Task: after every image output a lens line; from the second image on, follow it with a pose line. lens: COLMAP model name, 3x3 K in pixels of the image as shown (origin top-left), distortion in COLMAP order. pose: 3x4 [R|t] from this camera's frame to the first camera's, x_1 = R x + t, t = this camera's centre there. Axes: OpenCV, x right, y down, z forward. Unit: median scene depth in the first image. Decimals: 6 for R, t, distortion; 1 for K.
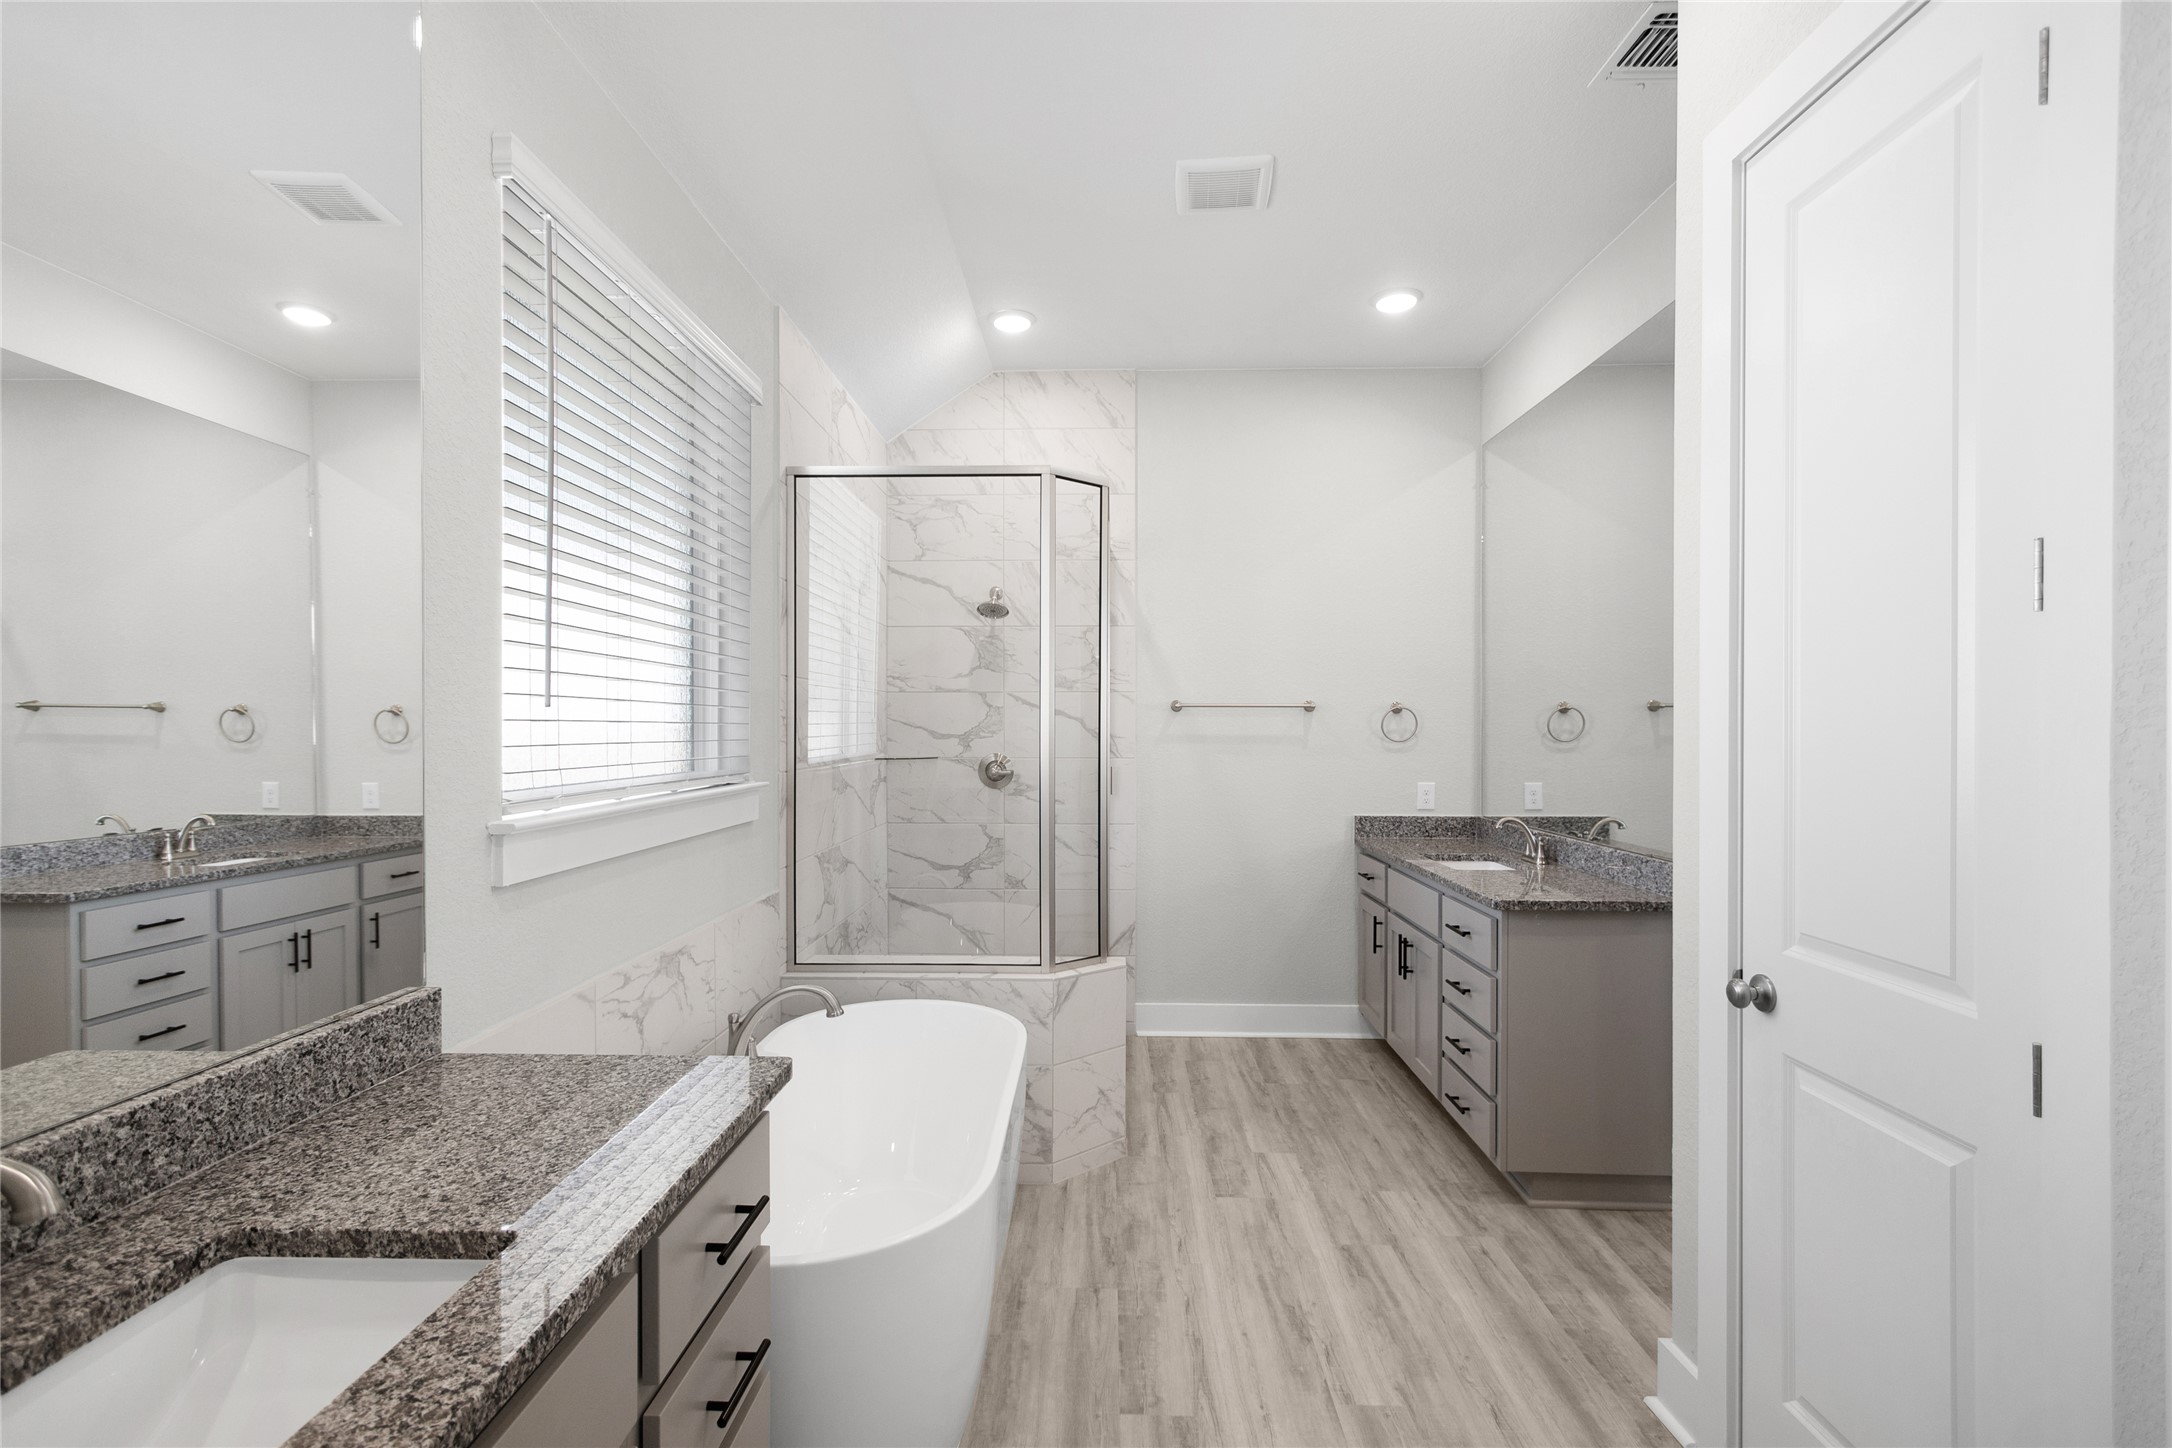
lens RADIAL K [[1007.8, 0, 1073.8], [0, 1007.8, 734.6], [0, 0, 1]] dist [0.003163, 0.002350]
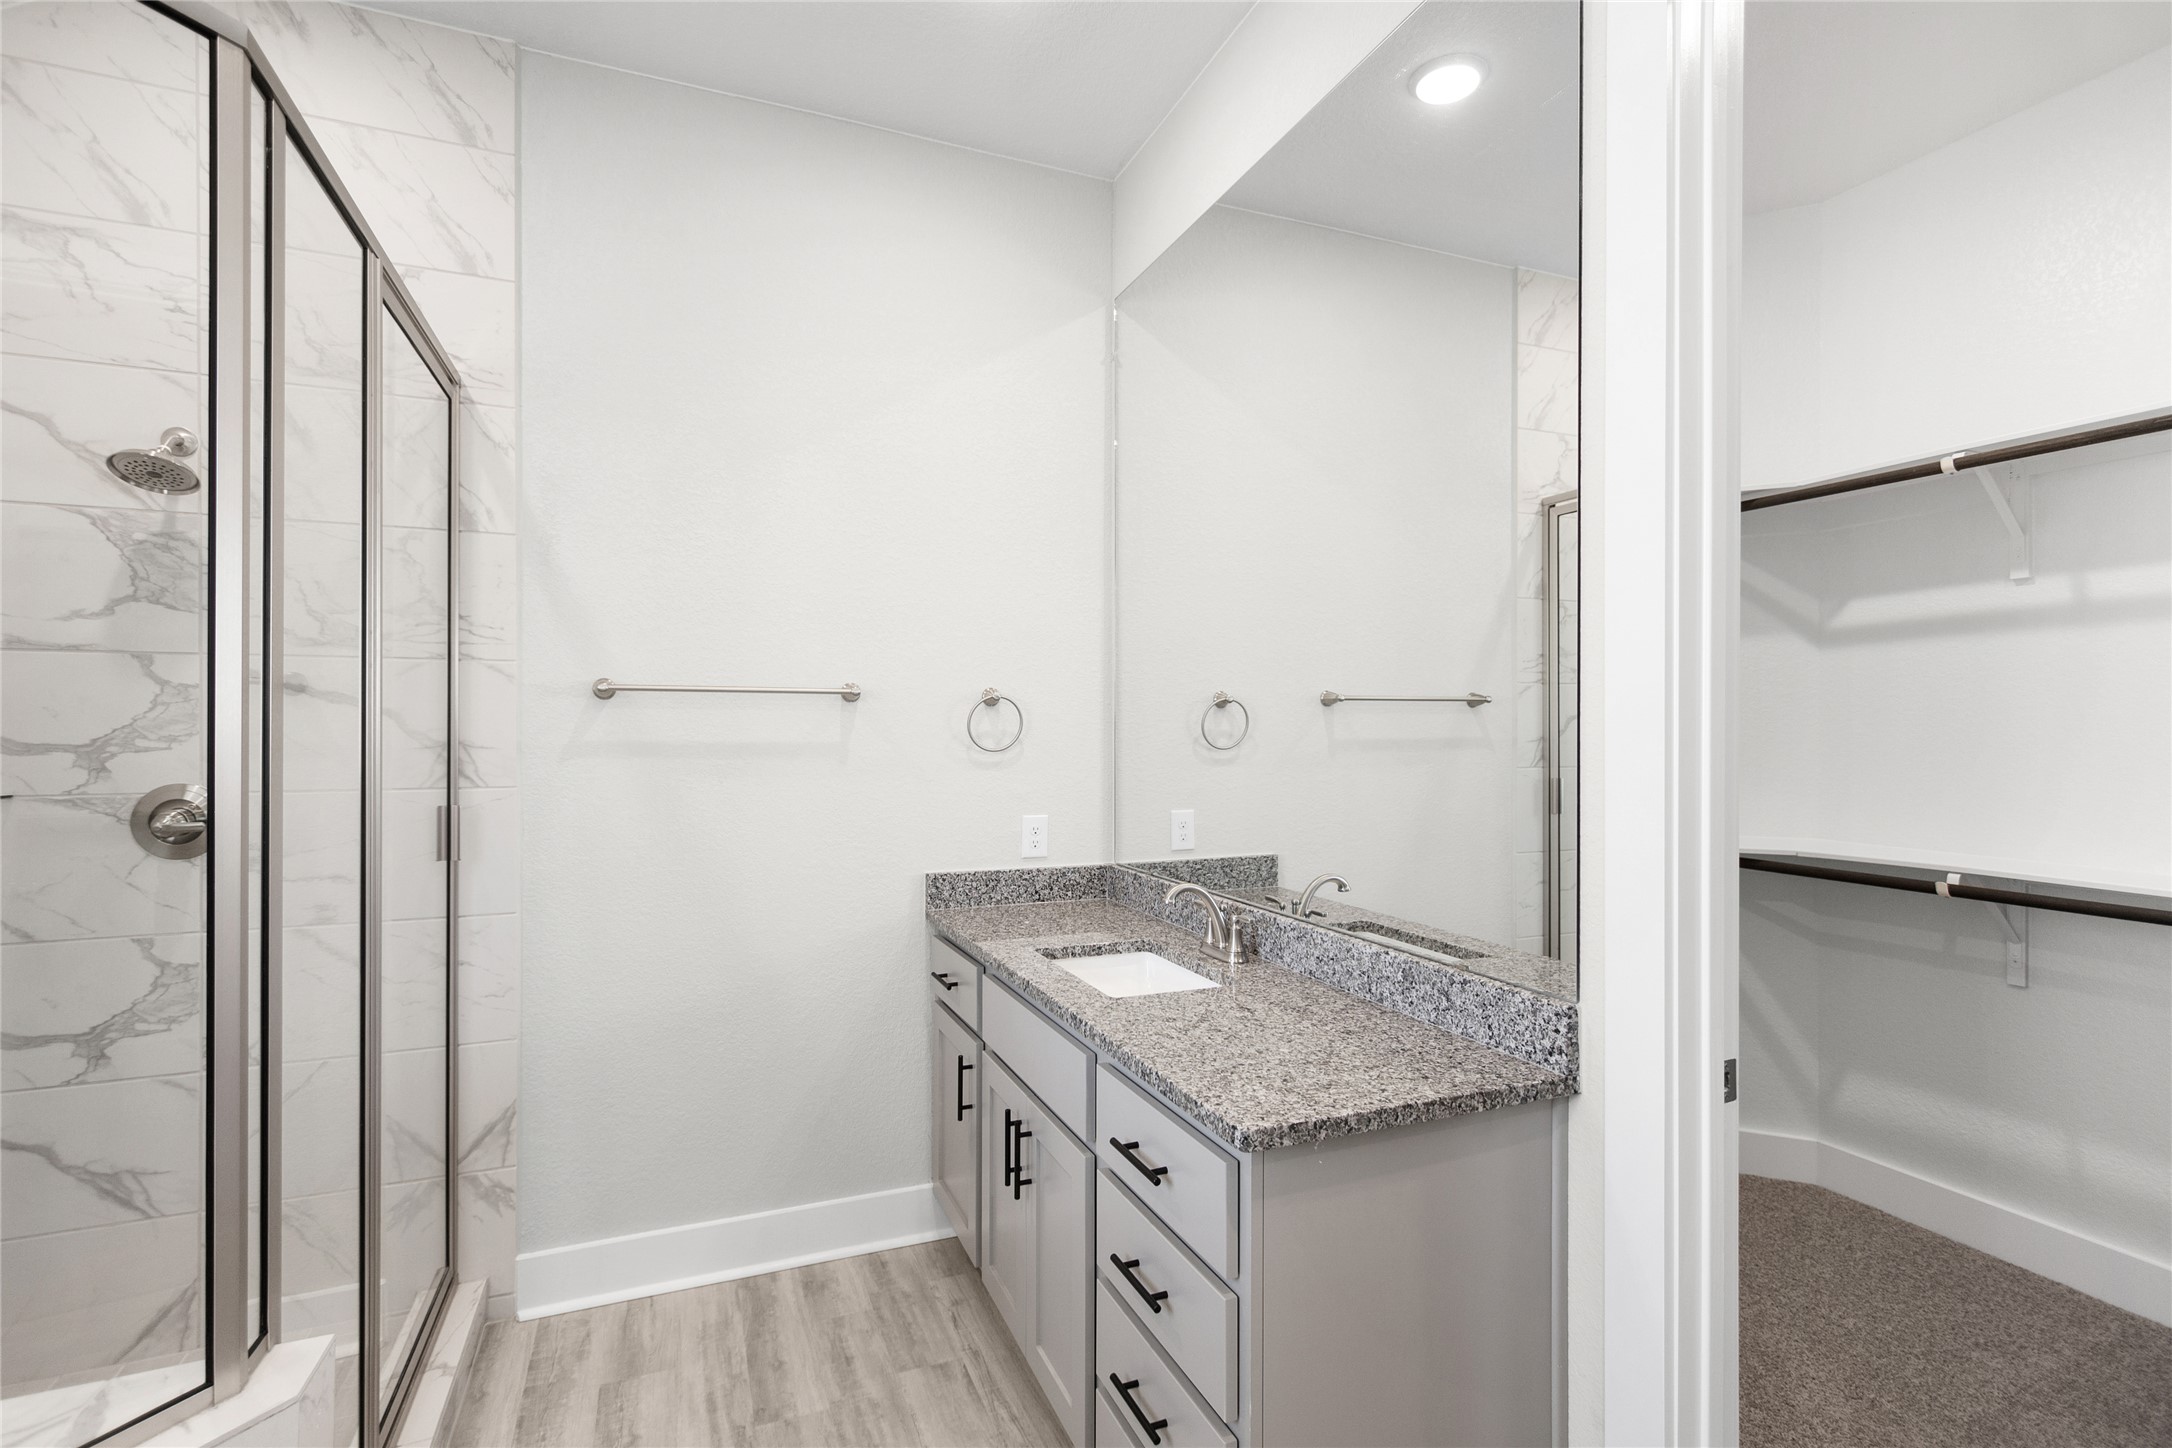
lens RADIAL K [[1007.8, 0, 1086.4], [0, 1007.8, 725.7], [0, 0, 1]] dist [0.003163, 0.002350]
pose [[0.908996, 0.000939, 0.416803, 0.148557], [0.003100, 0.999955, -0.009012, -0.004068], [-0.416793, 0.009484, 0.908952, 0.533296]]
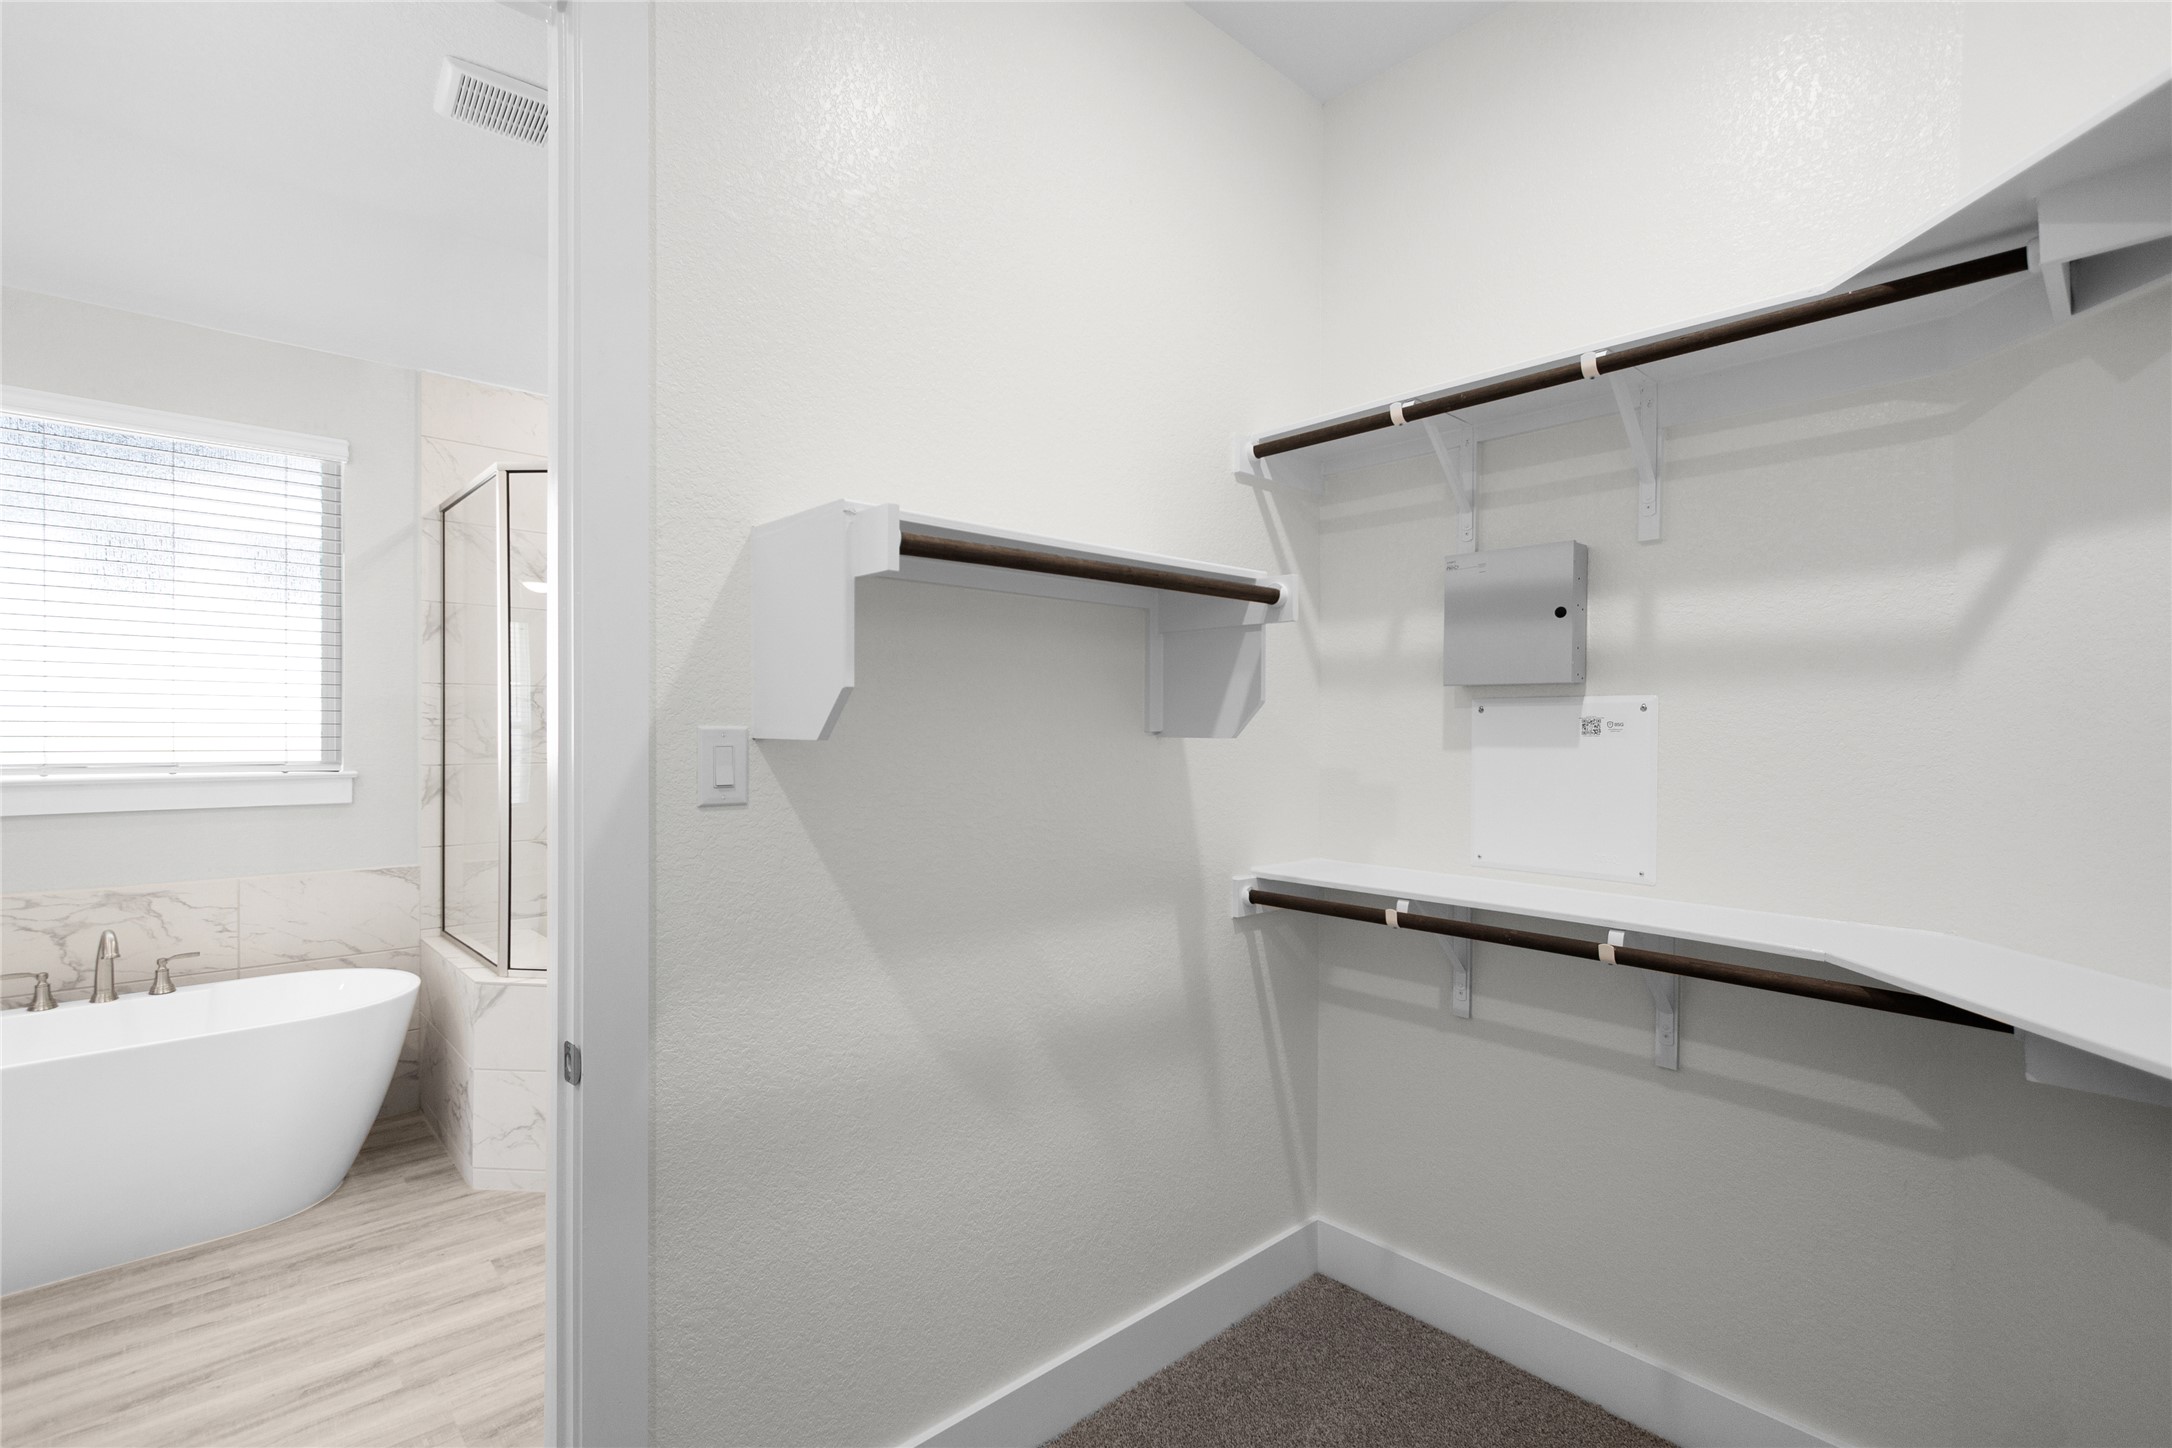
lens RADIAL K [[1007.8, 0, 1071.4], [0, 1007.8, 725.1], [0, 0, 1]] dist [0.003163, 0.002350]
pose [[0.701884, 0.002432, -0.712287, 0.987269], [-0.010899, 0.999914, -0.007326, -0.008688], [0.712208, 0.012905, 0.701850, 0.642637]]
